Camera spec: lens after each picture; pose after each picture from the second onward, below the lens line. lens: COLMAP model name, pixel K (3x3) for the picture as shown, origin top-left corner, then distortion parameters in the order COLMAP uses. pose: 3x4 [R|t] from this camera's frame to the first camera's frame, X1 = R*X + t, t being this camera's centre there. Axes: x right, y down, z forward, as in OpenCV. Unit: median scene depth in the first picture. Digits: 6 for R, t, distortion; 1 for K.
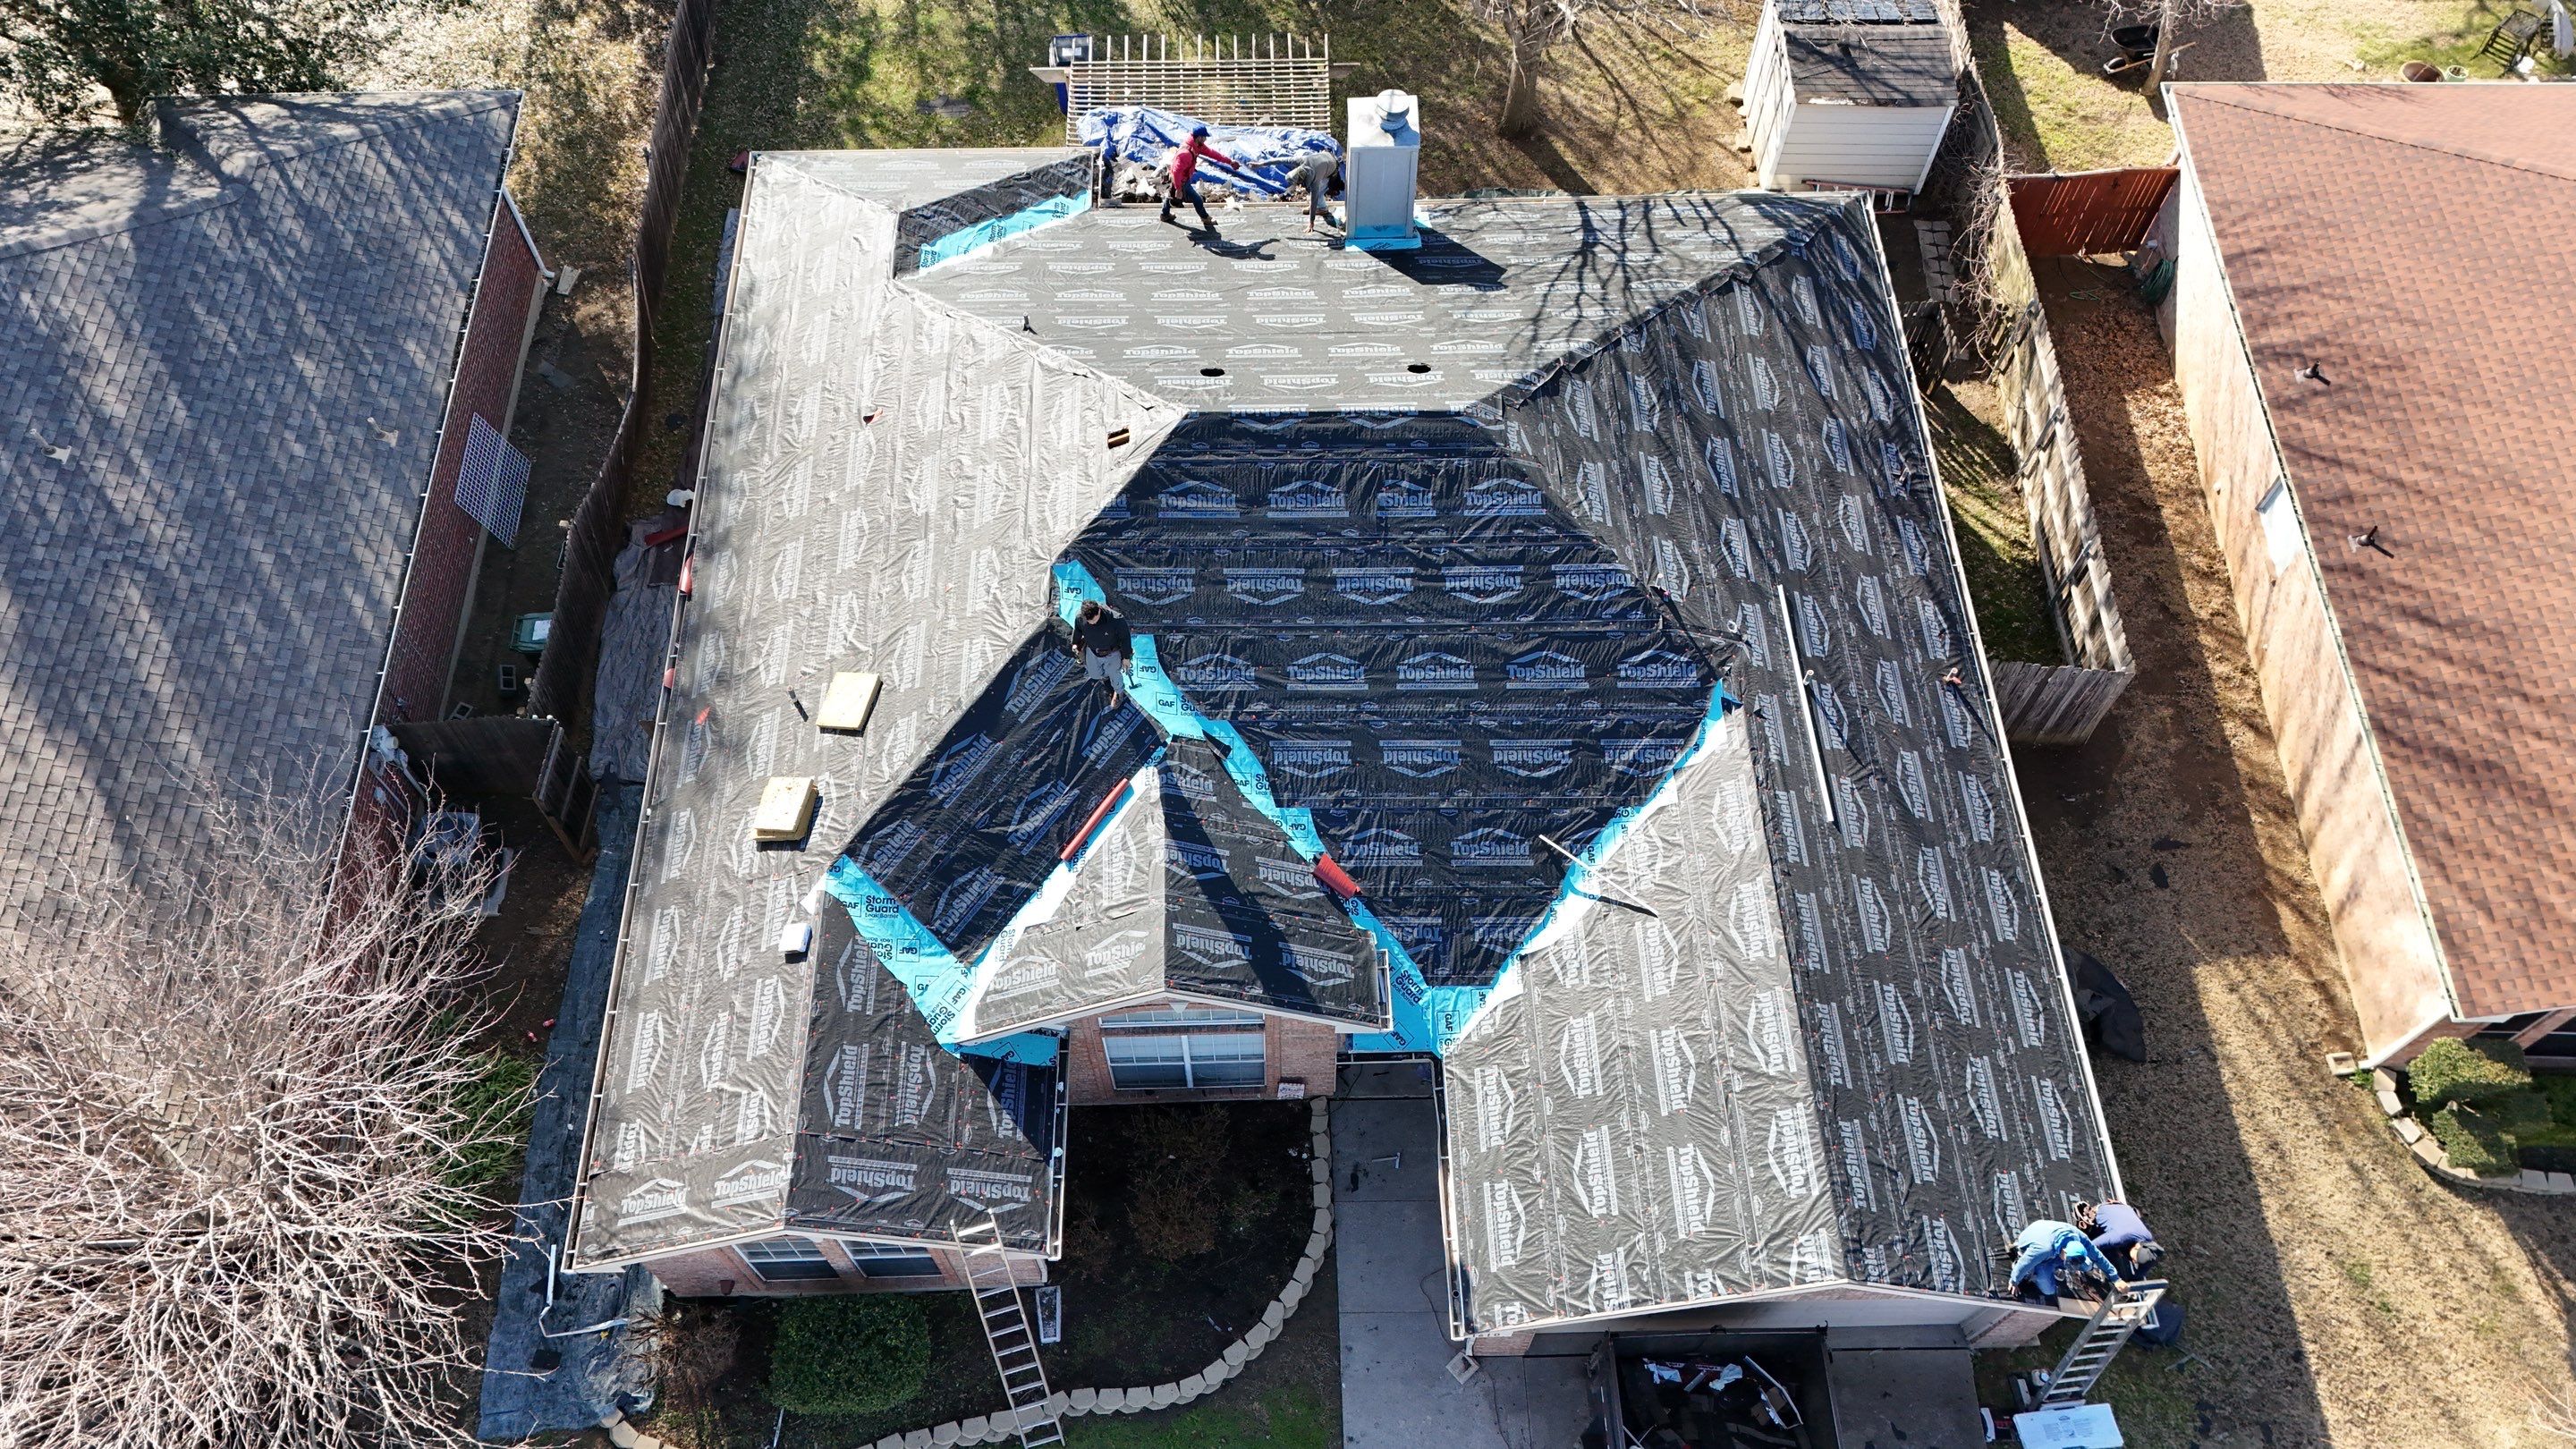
lens RADIAL K [[1877.2, 0, 1288.9], [0, 1877.2, 717.0], [0, 0, 1]] dist [0.092429, -0.099138]
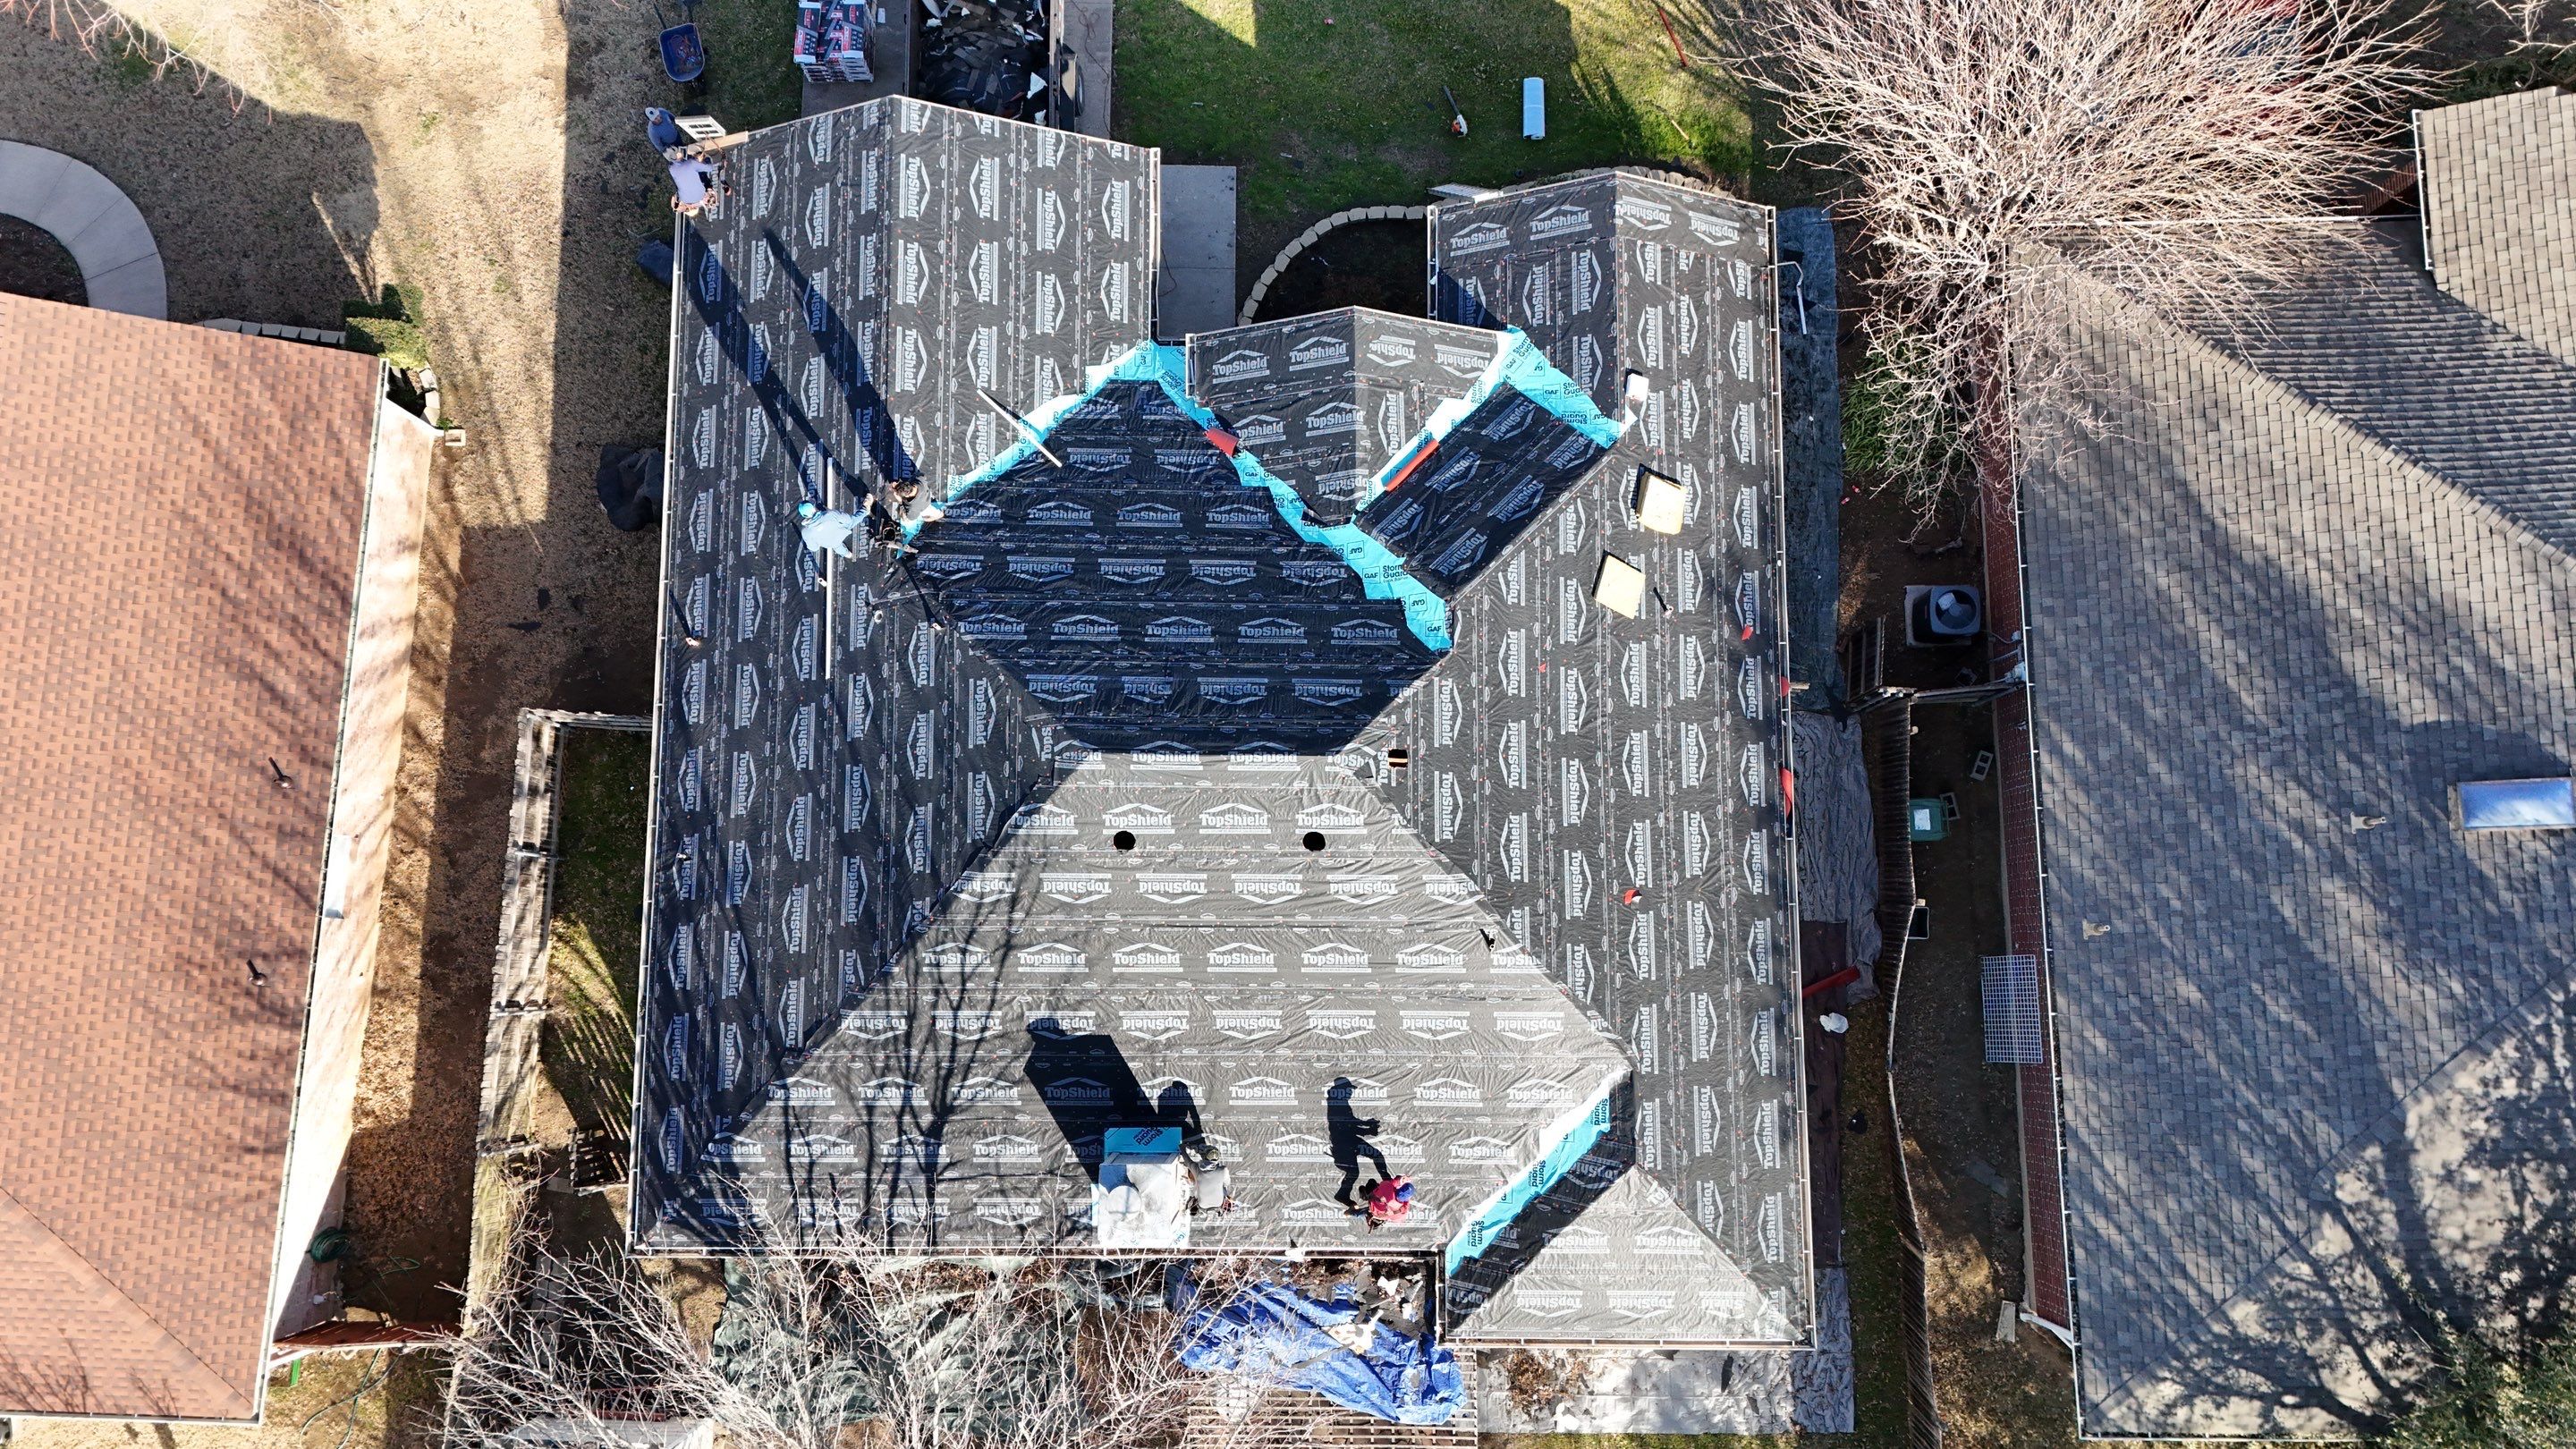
lens RADIAL K [[1877.2, 0, 1288.9], [0, 1877.2, 717.0], [0, 0, 1]] dist [0.092429, -0.099138]
pose [[-0.999616, -0.026135, 0.009237, -0.035180], [0.026171, -0.779983, 0.625253, -0.833844], [-0.009136, 0.625255, 0.780367, 0.113885]]
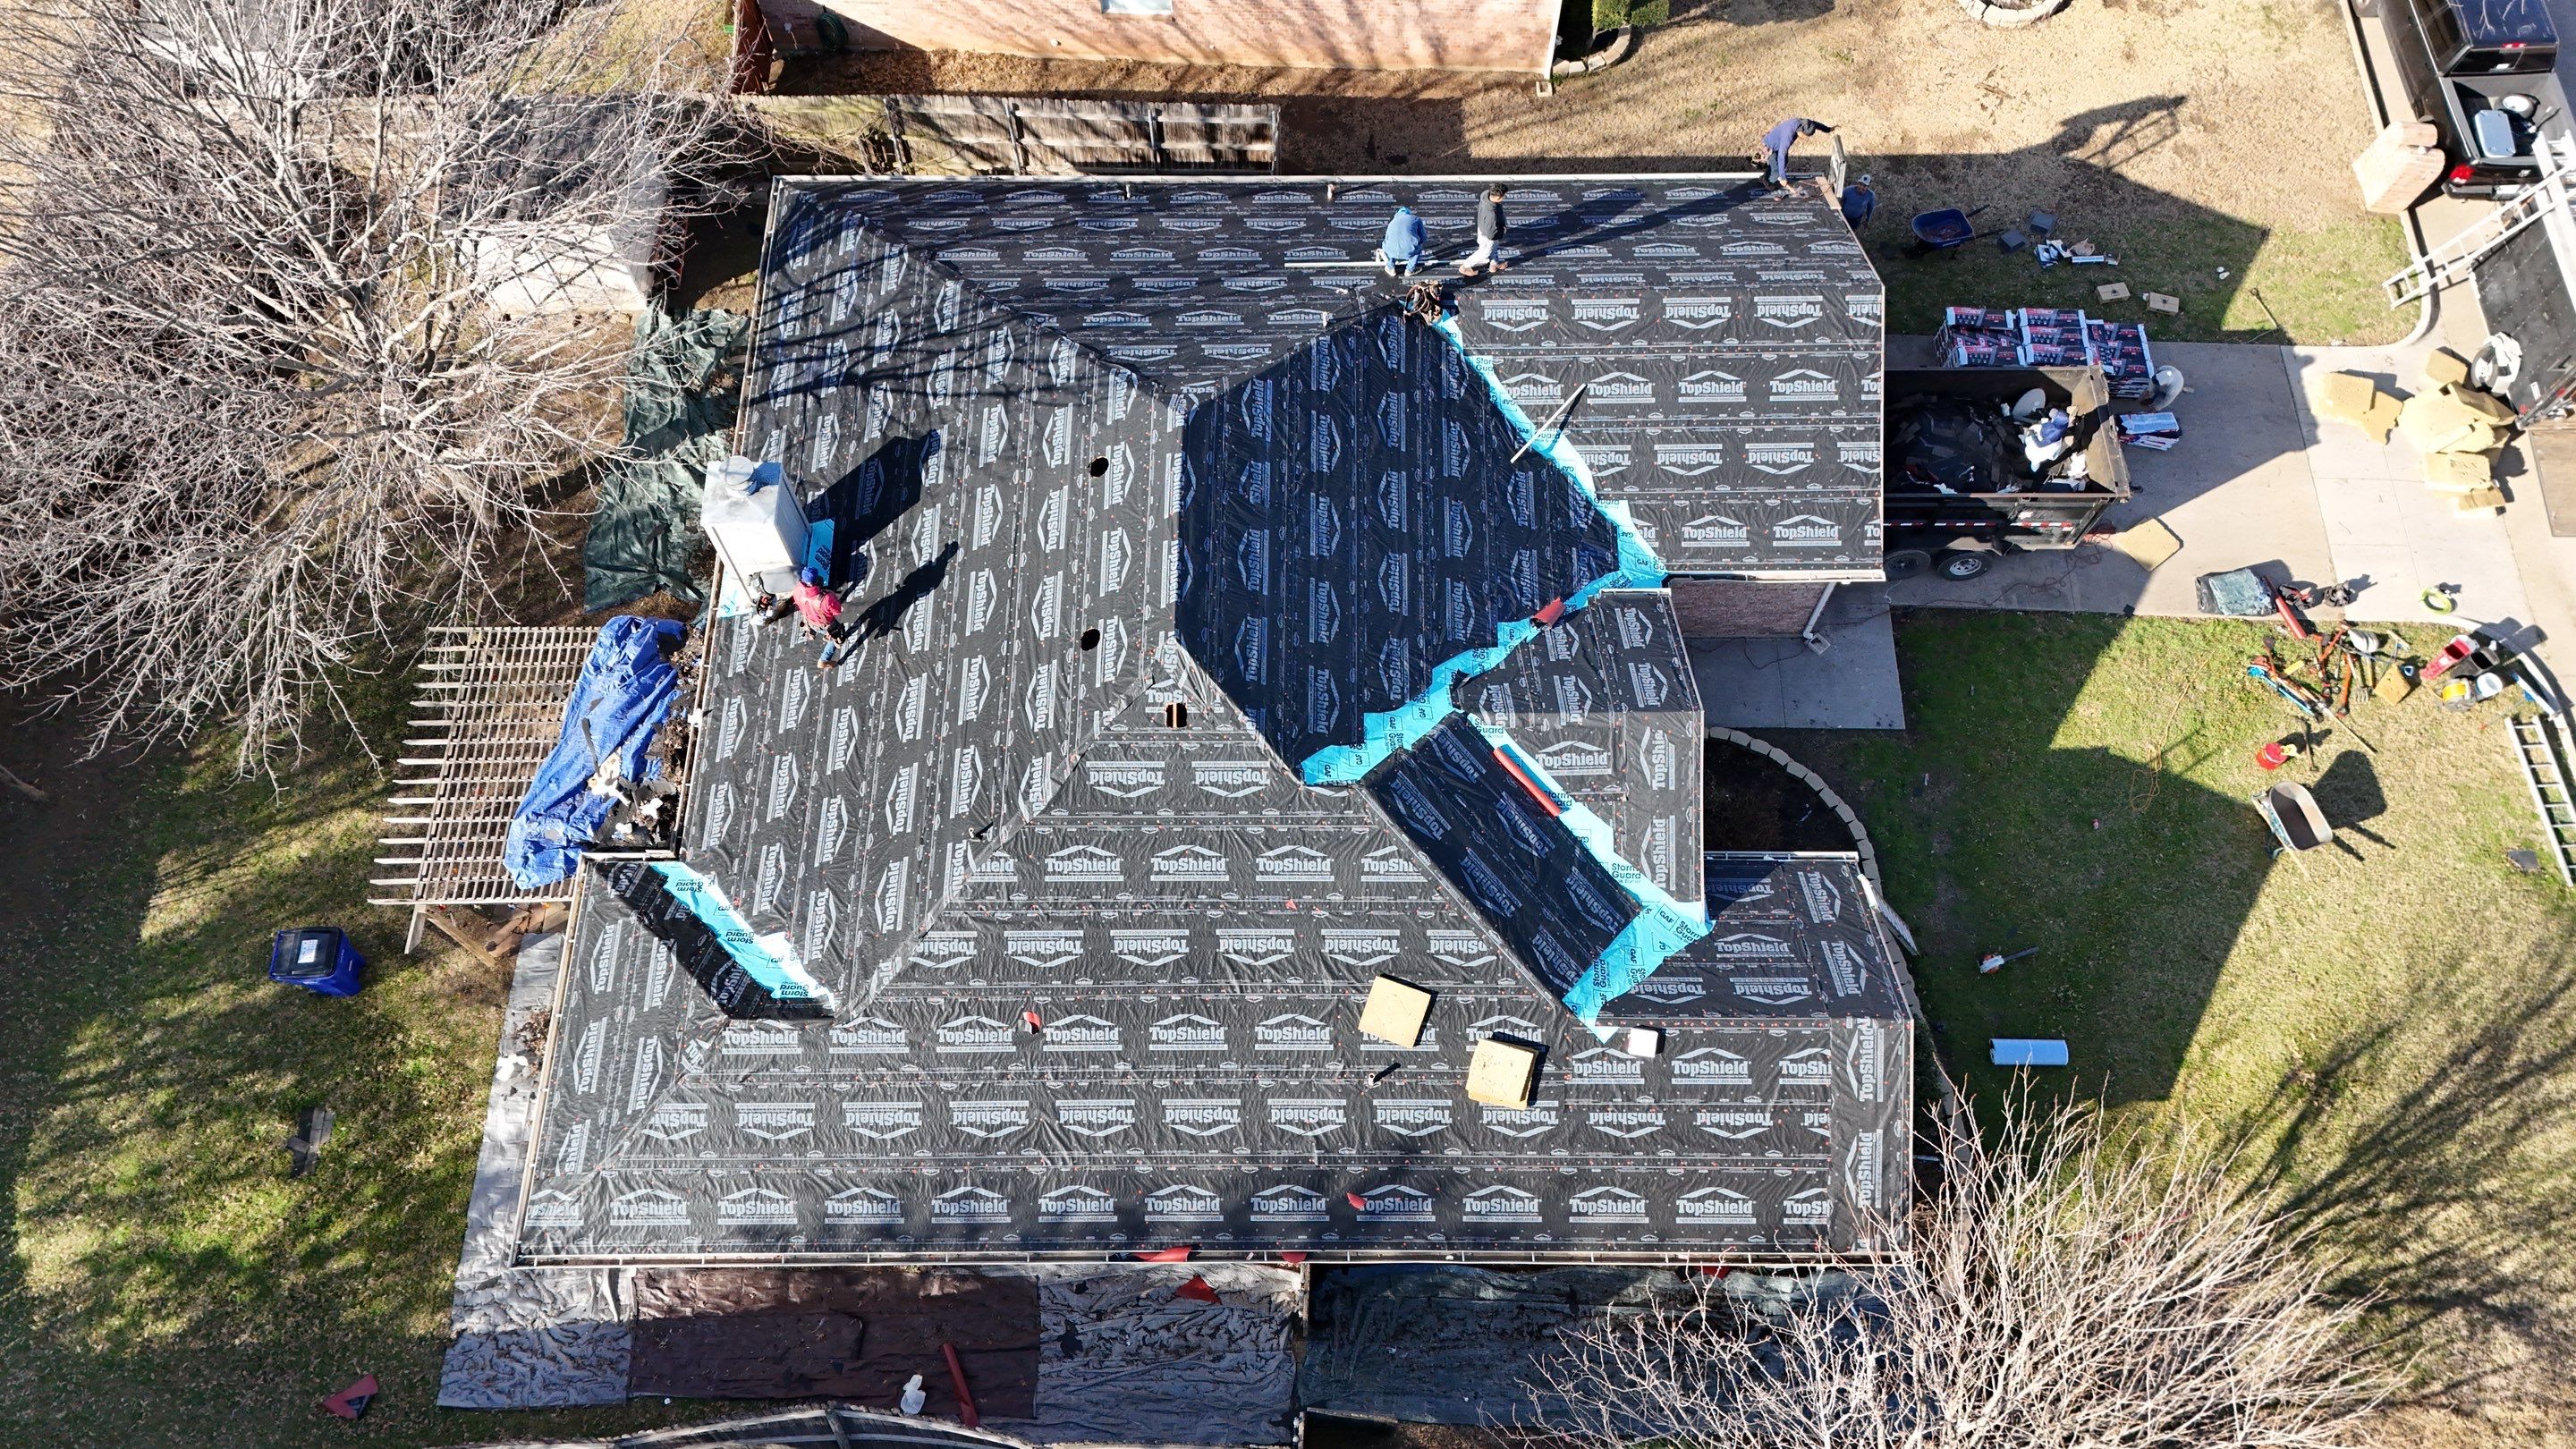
lens RADIAL K [[1877.2, 0, 1288.9], [0, 1877.2, 717.0], [0, 0, 1]] dist [0.092429, -0.099138]
pose [[0.024503, -0.903370, 0.428162, -0.528383], [0.860317, 0.237193, 0.451215, -0.557872], [-0.509171, 0.357299, 0.782996, 0.172624]]
